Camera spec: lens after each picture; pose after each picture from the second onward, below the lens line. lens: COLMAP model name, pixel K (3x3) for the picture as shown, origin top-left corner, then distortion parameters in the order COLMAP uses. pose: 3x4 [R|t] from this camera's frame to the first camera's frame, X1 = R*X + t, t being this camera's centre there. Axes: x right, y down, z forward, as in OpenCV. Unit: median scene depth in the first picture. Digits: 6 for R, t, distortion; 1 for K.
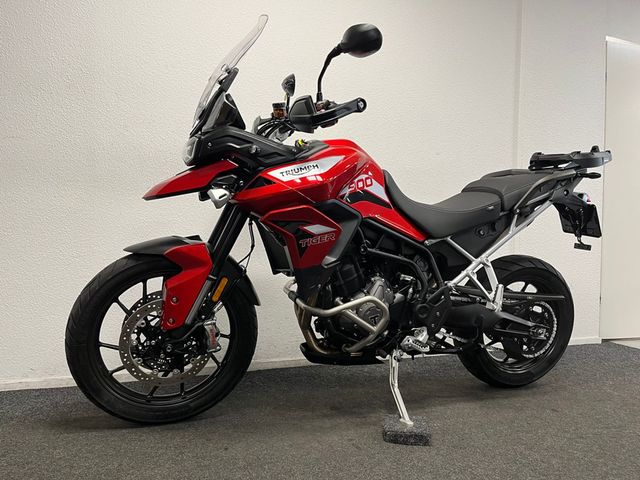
lens RADIAL K [[483.9, 0, 319.5], [0, 483.9, 239.0], [0, 0, 1]] dist [0.013921, -0.009547]
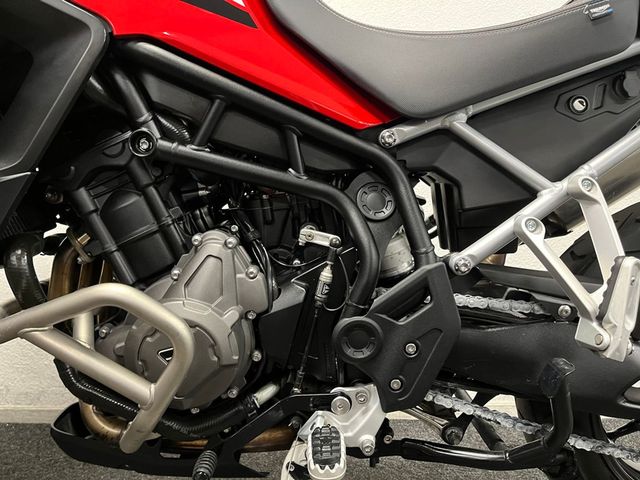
lens RADIAL K [[483.9, 0, 324.6], [0, 483.9, 243.8], [0, 0, 1]] dist [0.013921, -0.009547]
pose [[0.957151, -0.001578, -0.289585, 0.286539], [0.003821, 0.999967, 0.007180, 0.083074], [0.289564, -0.007979, 0.957126, 0.685275]]
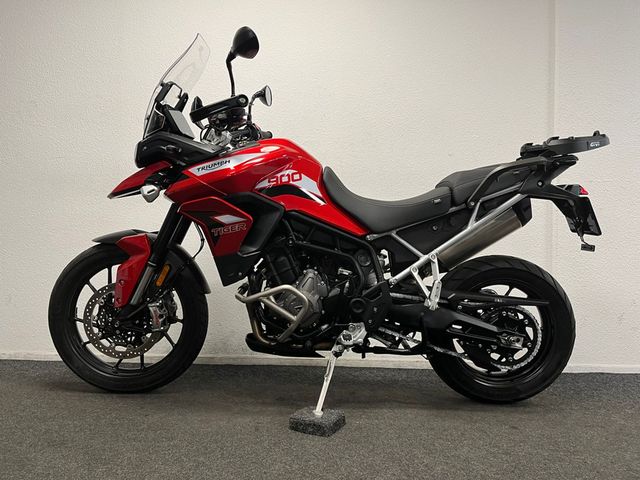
lens RADIAL K [[483.9, 0, 314.4], [0, 483.9, 237.6], [0, 0, 1]] dist [0.013921, -0.009547]
pose [[0.948298, -0.003955, -0.317355, 0.443670], [-0.014428, 0.998351, -0.055554, 0.066468], [0.317052, 0.057260, 0.946678, 0.032638]]
